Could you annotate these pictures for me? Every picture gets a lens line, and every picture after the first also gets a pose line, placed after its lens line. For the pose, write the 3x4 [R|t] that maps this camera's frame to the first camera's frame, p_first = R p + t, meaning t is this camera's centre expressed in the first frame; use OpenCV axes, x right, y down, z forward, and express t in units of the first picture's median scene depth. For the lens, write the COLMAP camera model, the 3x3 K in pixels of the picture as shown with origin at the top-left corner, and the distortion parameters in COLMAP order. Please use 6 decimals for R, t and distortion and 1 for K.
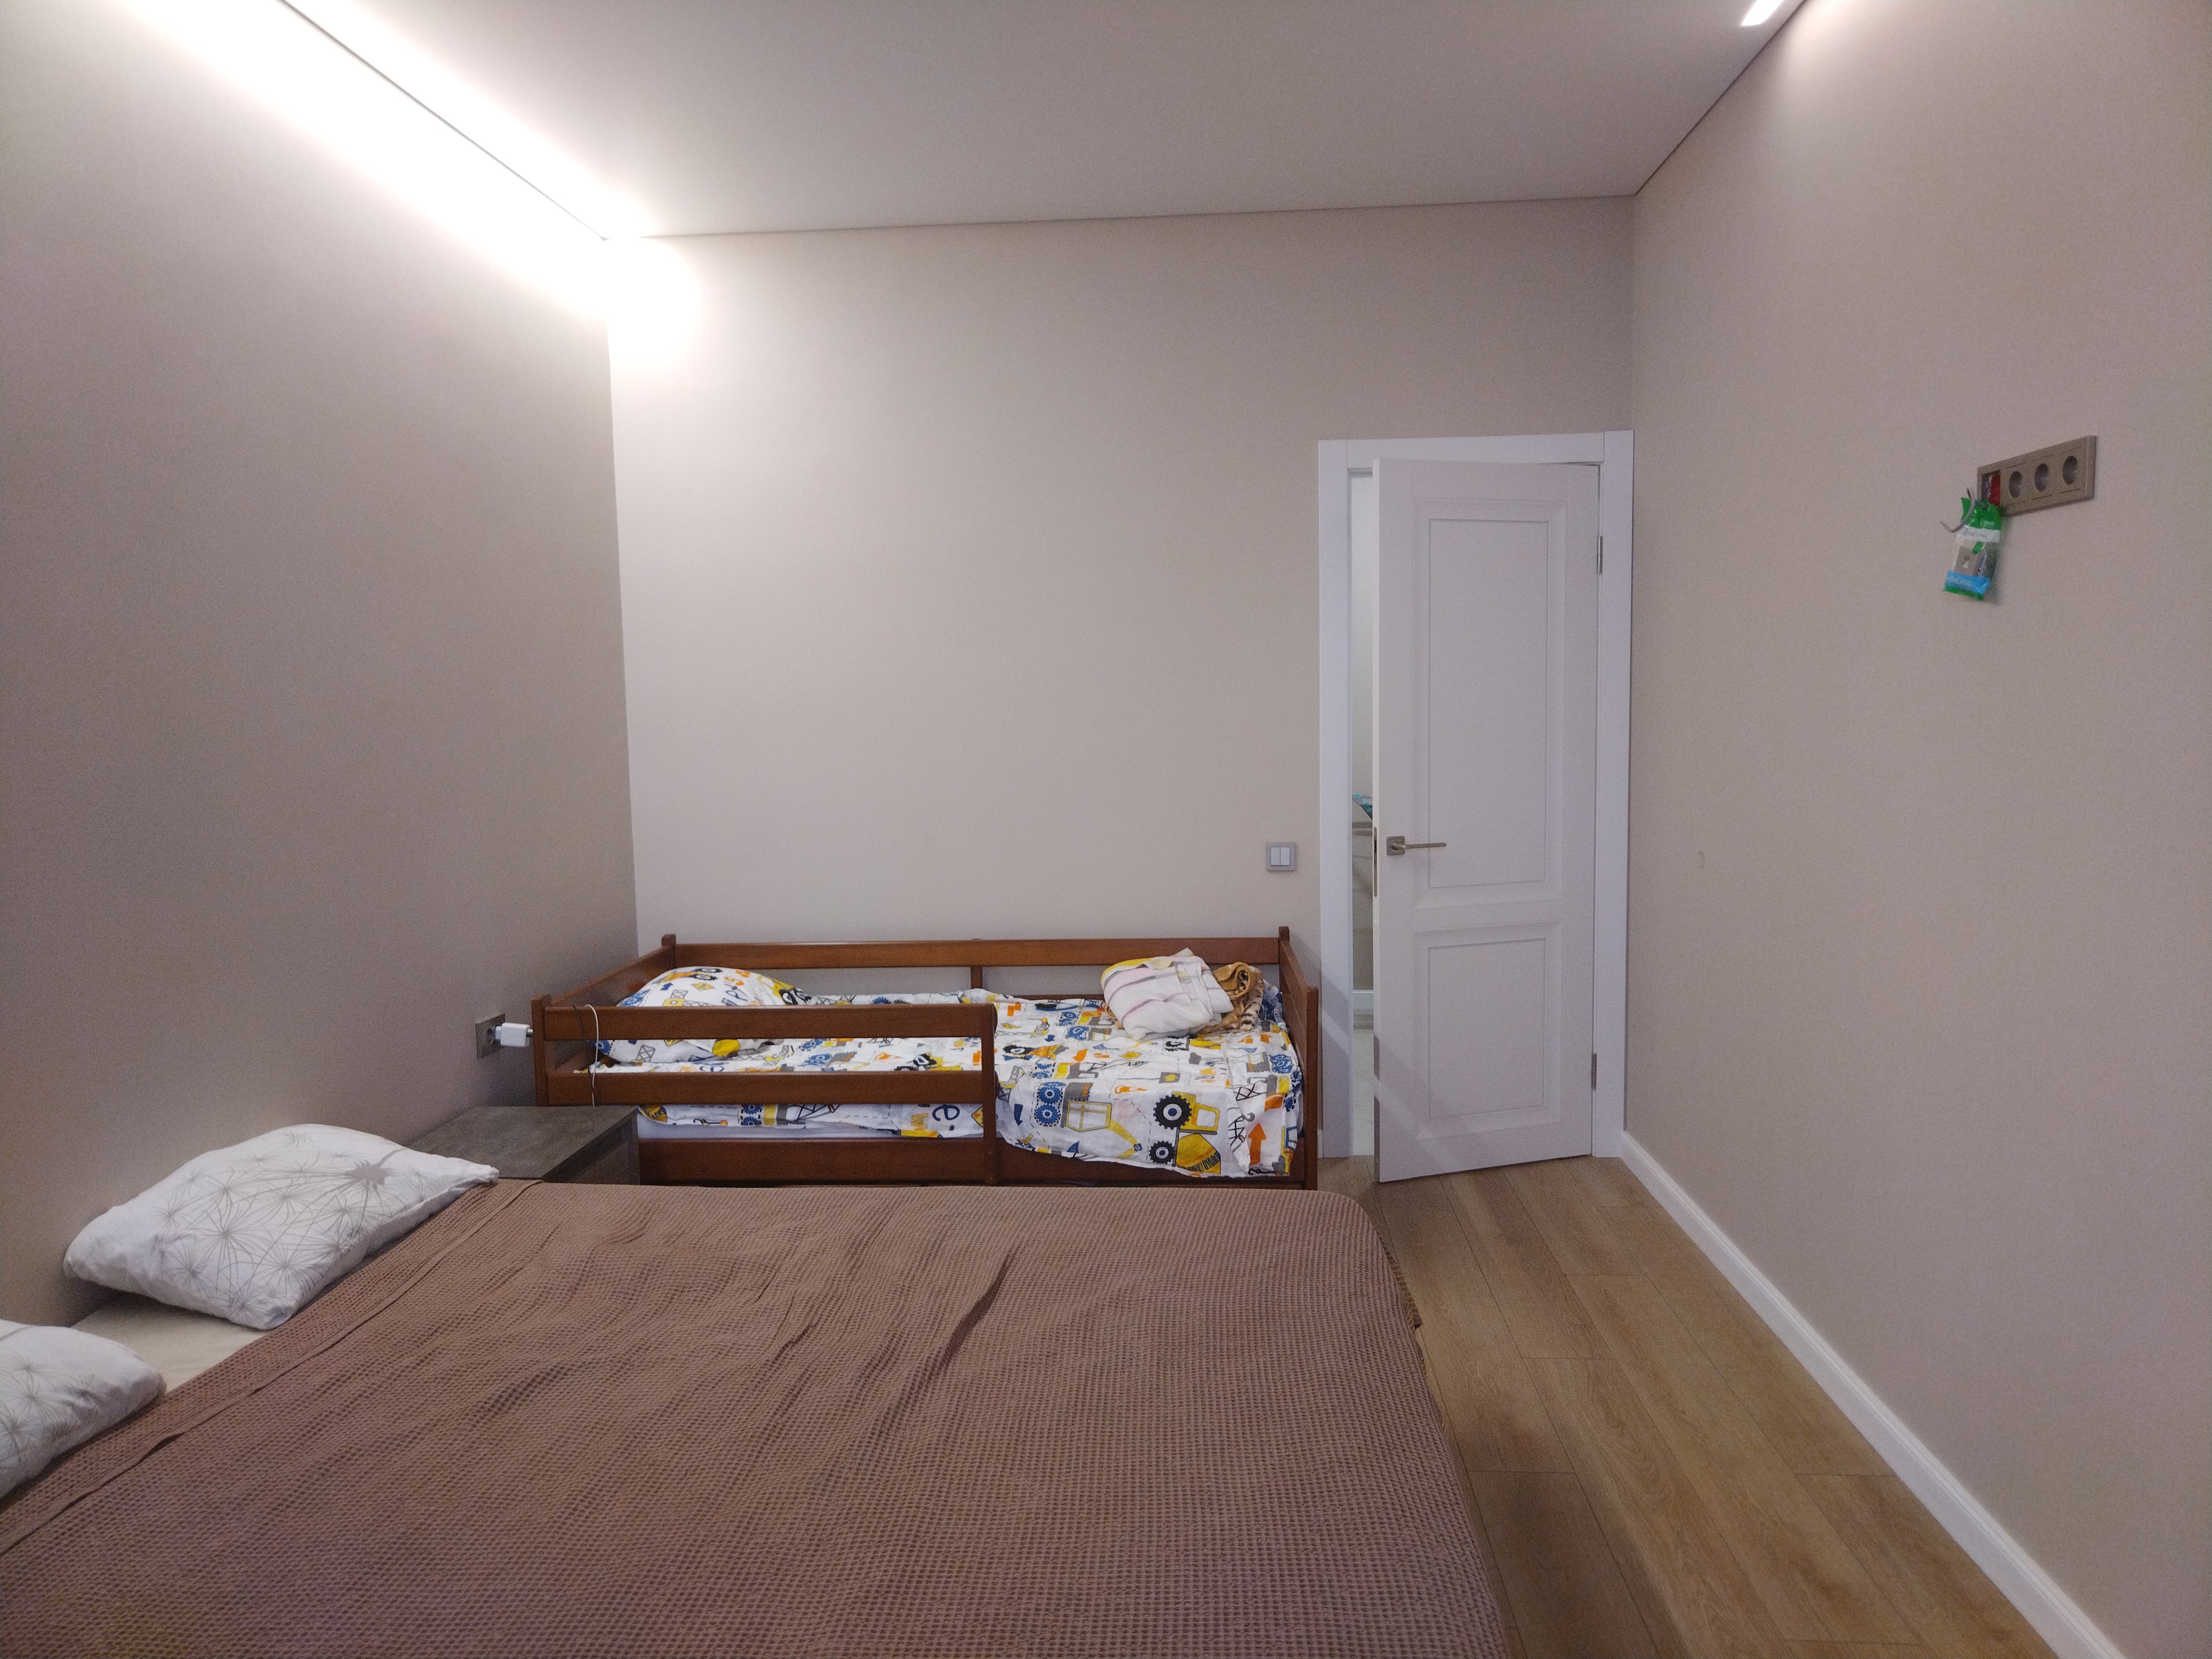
lens RADIAL K [[1511.0, 0, 1110.1], [0, 1511.0, 829.0], [0, 0, 1]] dist [0.005037, 0.009499]
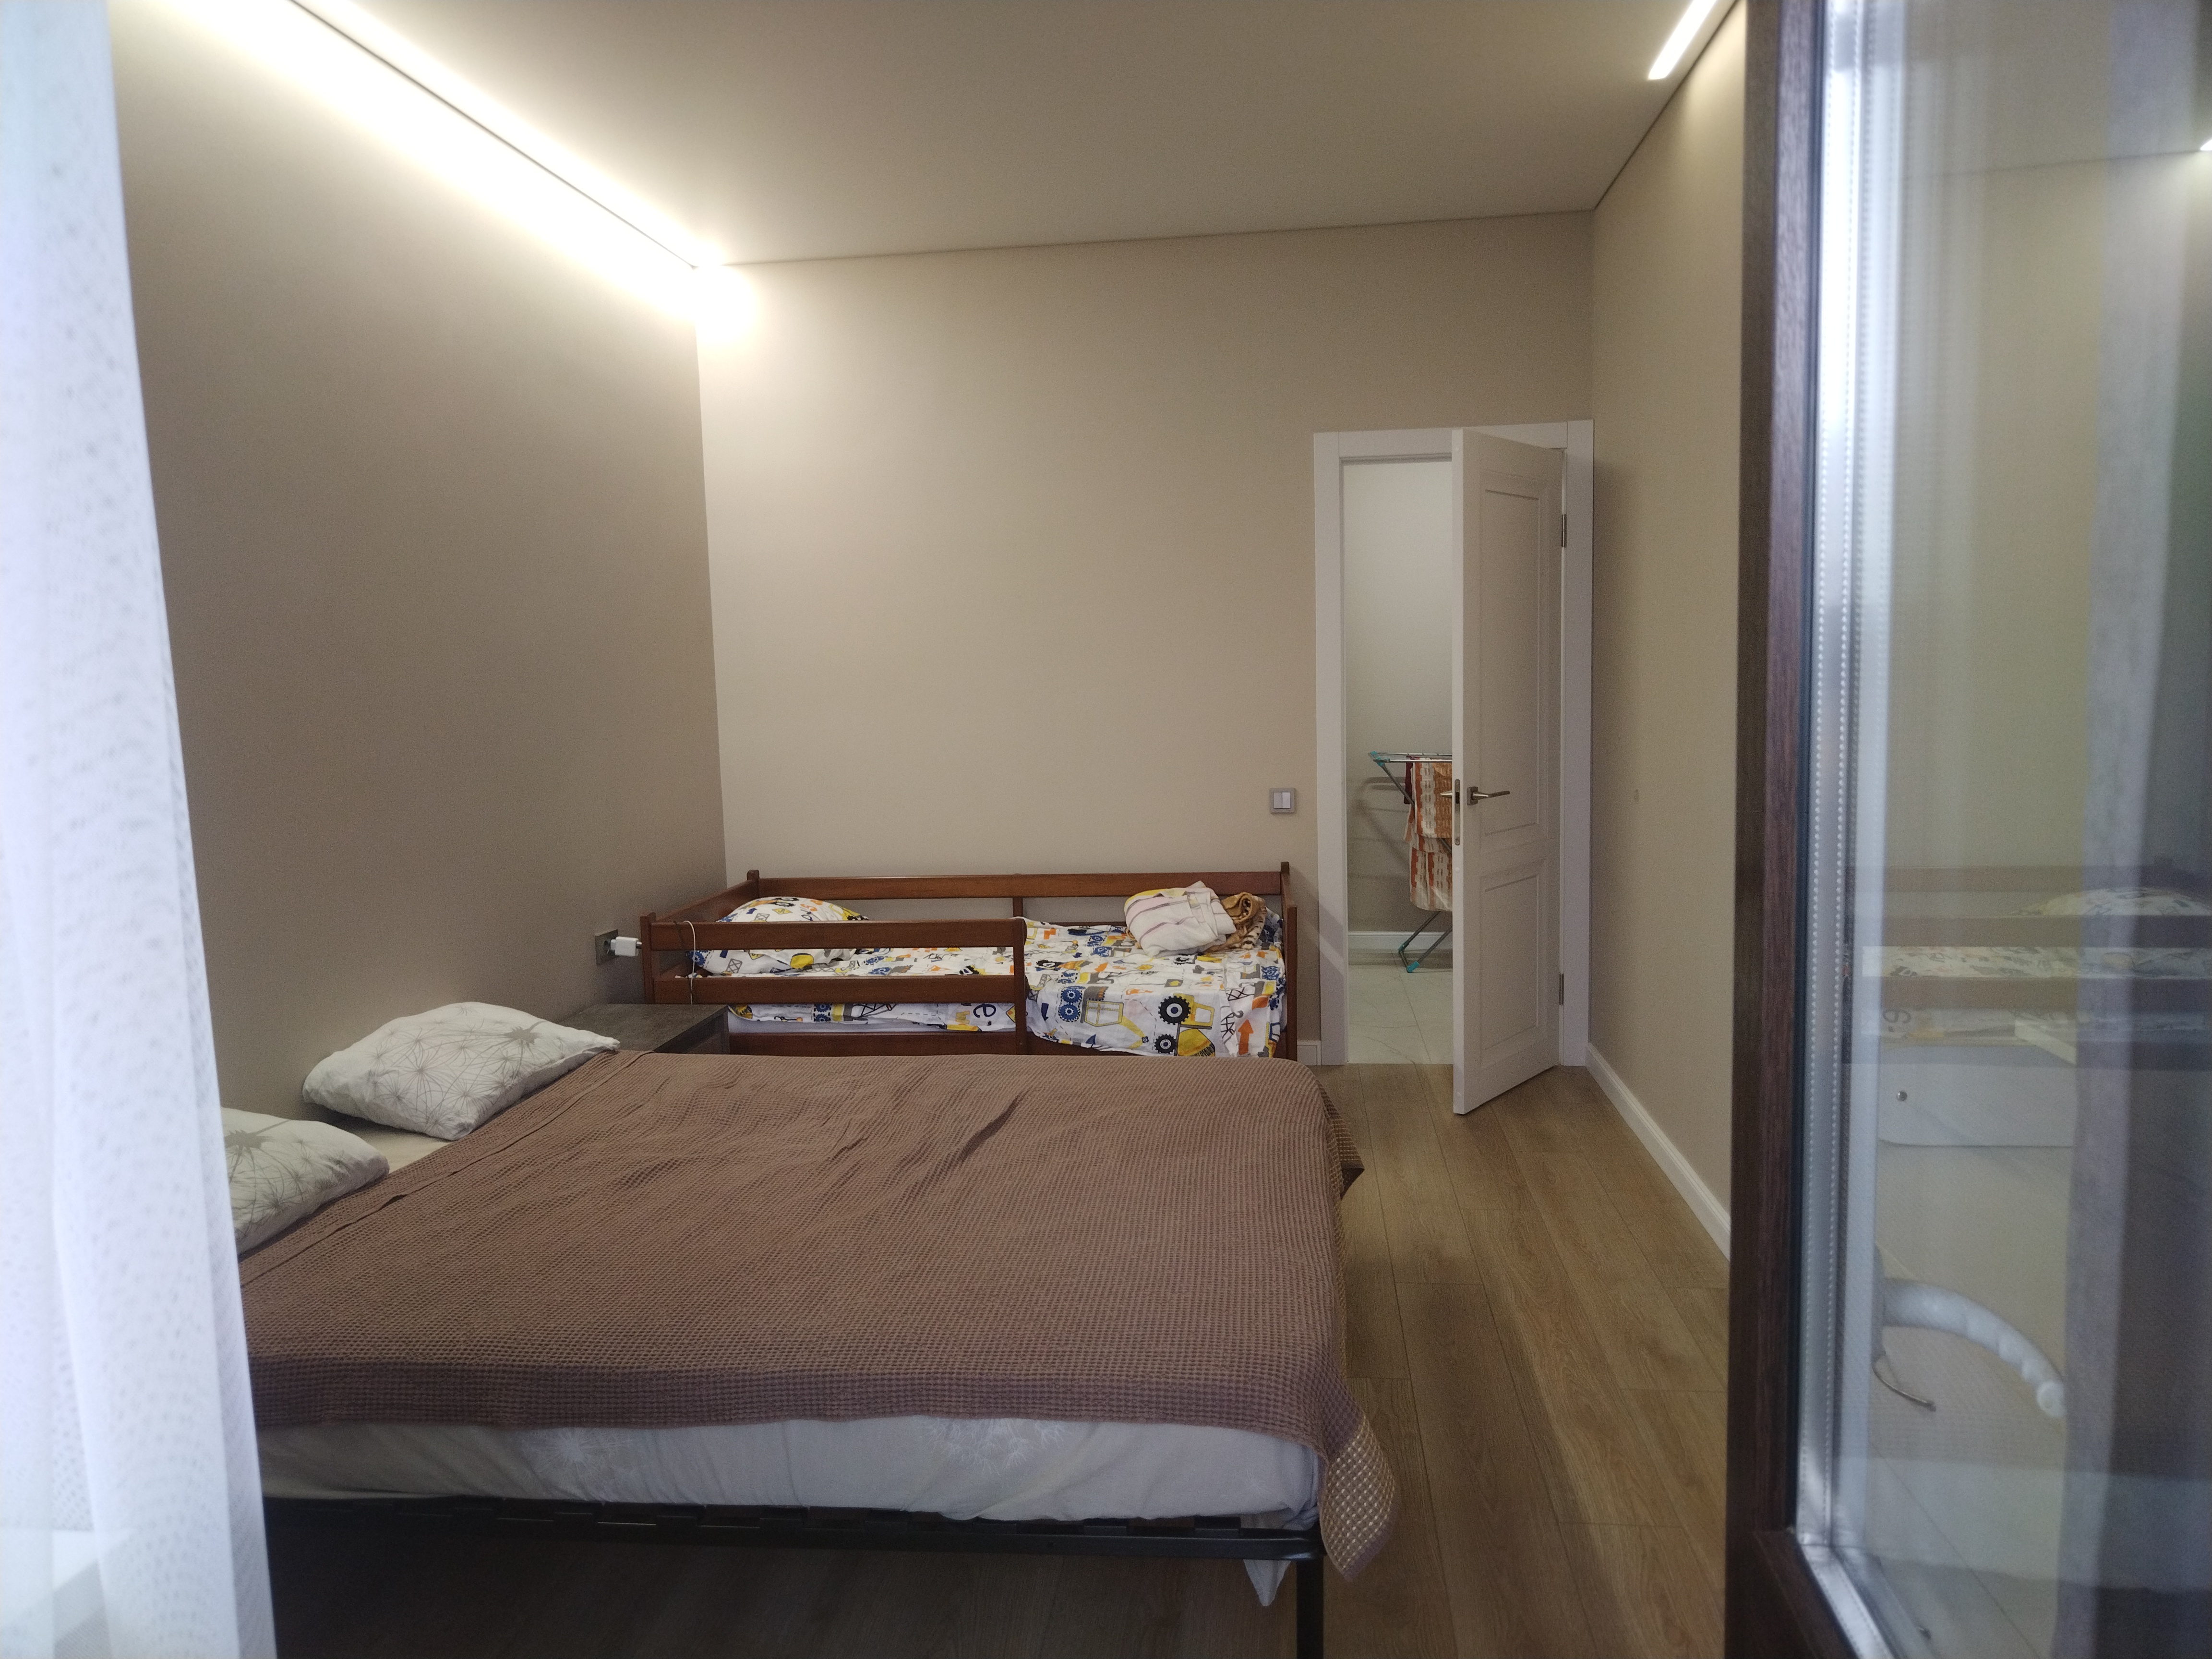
lens RADIAL K [[1511.0, 0, 1110.7], [0, 1511.0, 836.7], [0, 0, 1]] dist [0.005037, 0.009499]
pose [[0.998660, -0.001866, -0.051716, 0.064741], [0.002960, 0.999773, 0.021078, 0.032402], [0.051665, -0.021202, 0.998439, -0.220126]]
